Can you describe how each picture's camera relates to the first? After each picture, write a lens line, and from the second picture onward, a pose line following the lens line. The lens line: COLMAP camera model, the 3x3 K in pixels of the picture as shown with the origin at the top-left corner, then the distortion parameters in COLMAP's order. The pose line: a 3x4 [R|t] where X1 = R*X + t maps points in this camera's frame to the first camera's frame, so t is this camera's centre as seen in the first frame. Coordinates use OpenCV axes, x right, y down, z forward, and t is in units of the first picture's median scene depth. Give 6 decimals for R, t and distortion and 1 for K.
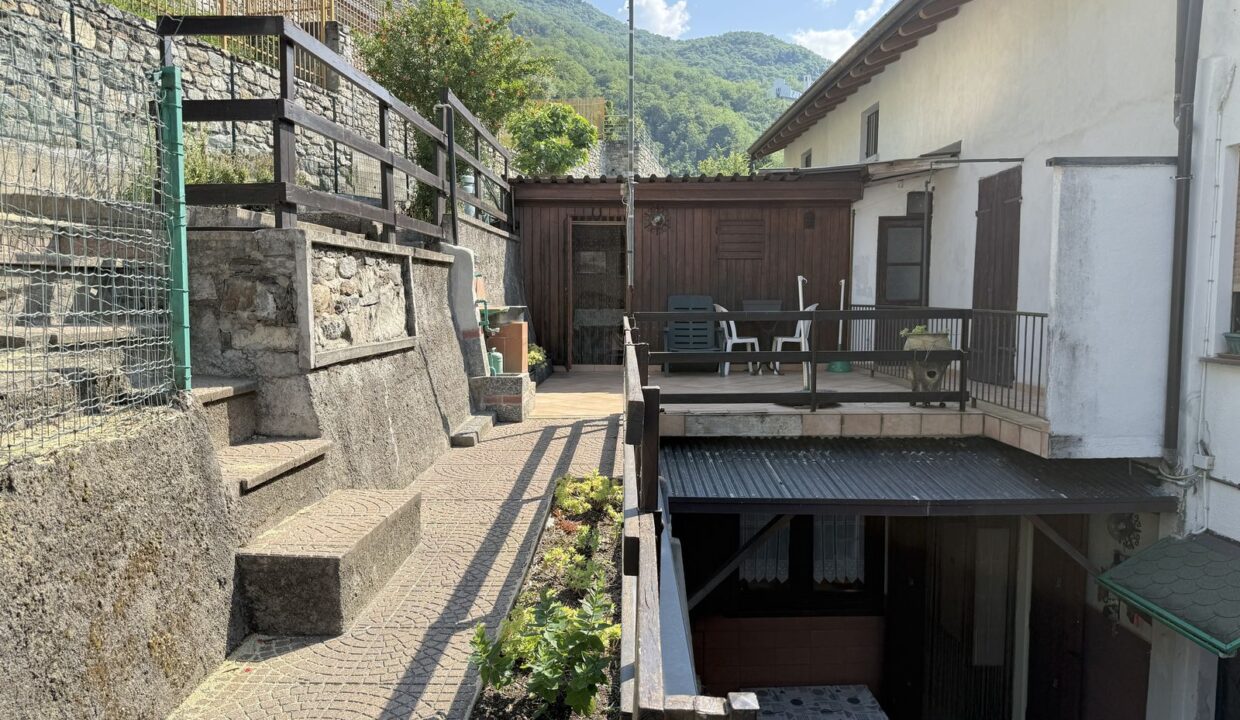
lens RADIAL K [[866.5, 0, 617.6], [0, 866.5, 359.0], [0, 0, 1]] dist [0.061734, -0.070832]
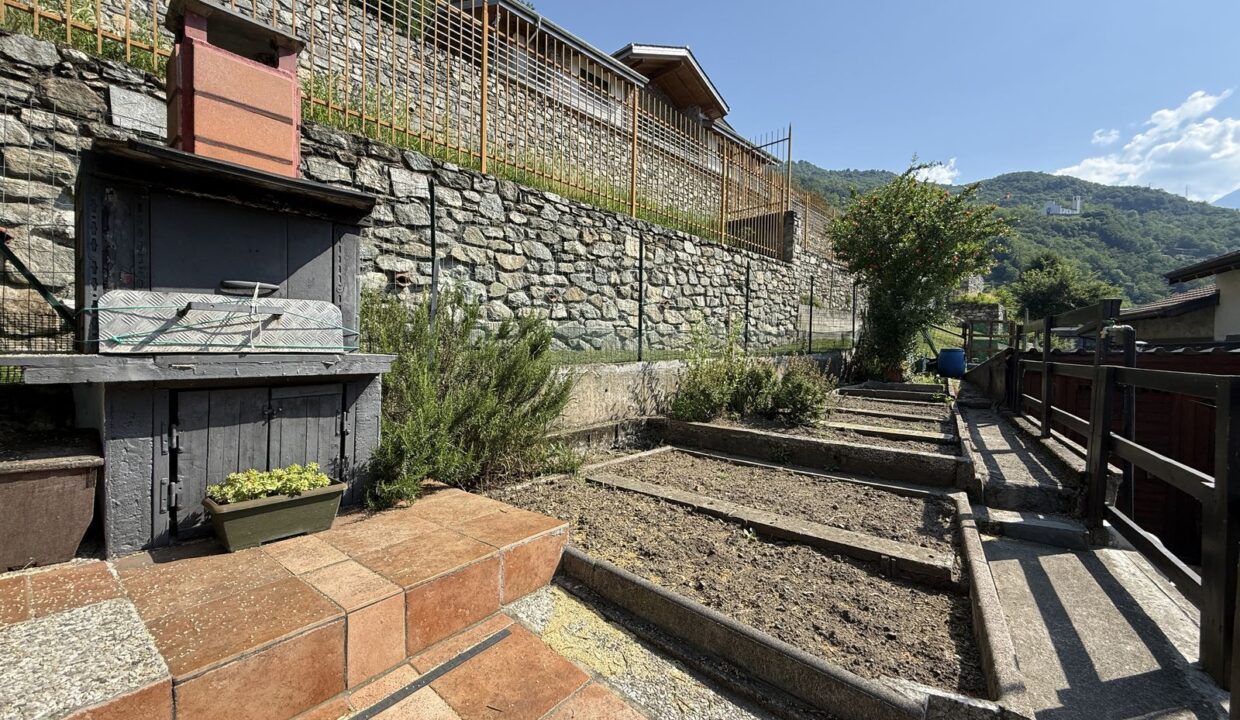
lens RADIAL K [[495.6, 0, 616.4], [0, 495.6, 353.9], [0, 0, 1]] dist [0.004060, -0.000696]
pose [[0.861465, 0.017466, -0.507517, -0.195883], [-0.053768, 0.996928, -0.056957, -0.129864], [0.504963, 0.076355, 0.859757, 0.270235]]
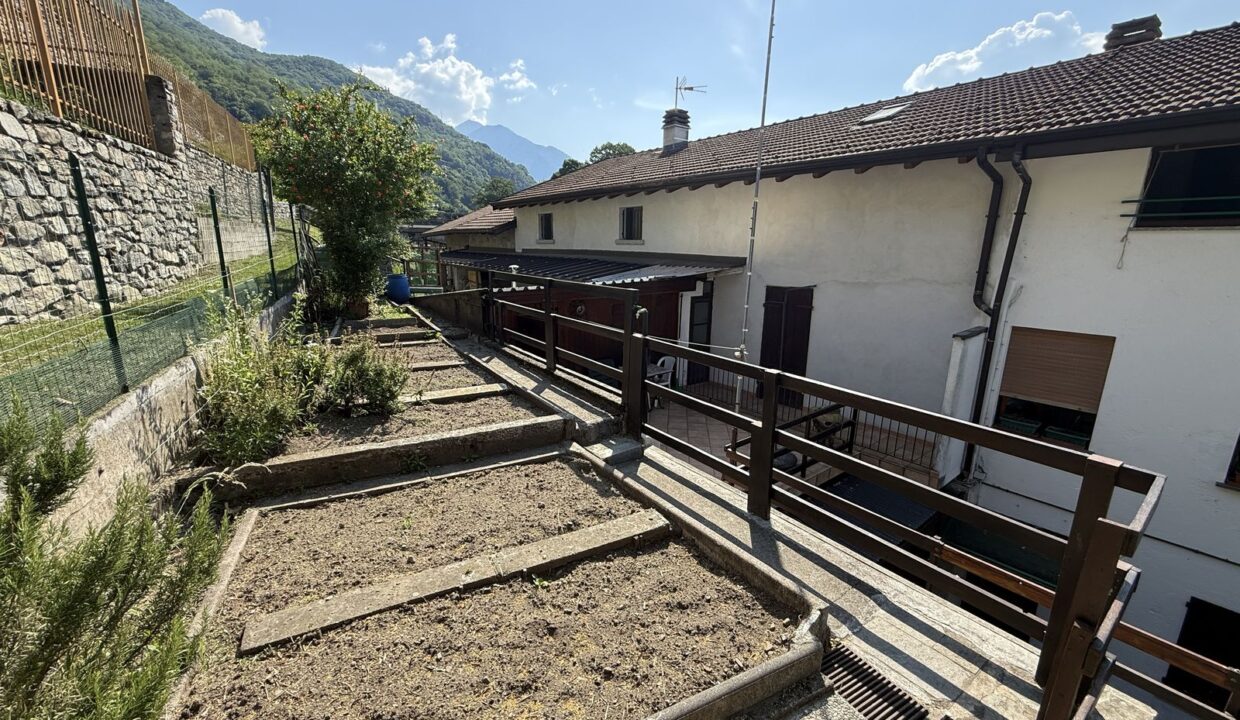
lens RADIAL K [[495.6, 0, 617.4], [0, 495.6, 356.1], [0, 0, 1]] dist [0.004060, -0.000696]
pose [[0.802227, -0.126071, 0.583556, -0.331396], [0.038105, 0.986269, 0.160690, -0.191381], [-0.595801, -0.106674, 0.796016, 0.311374]]
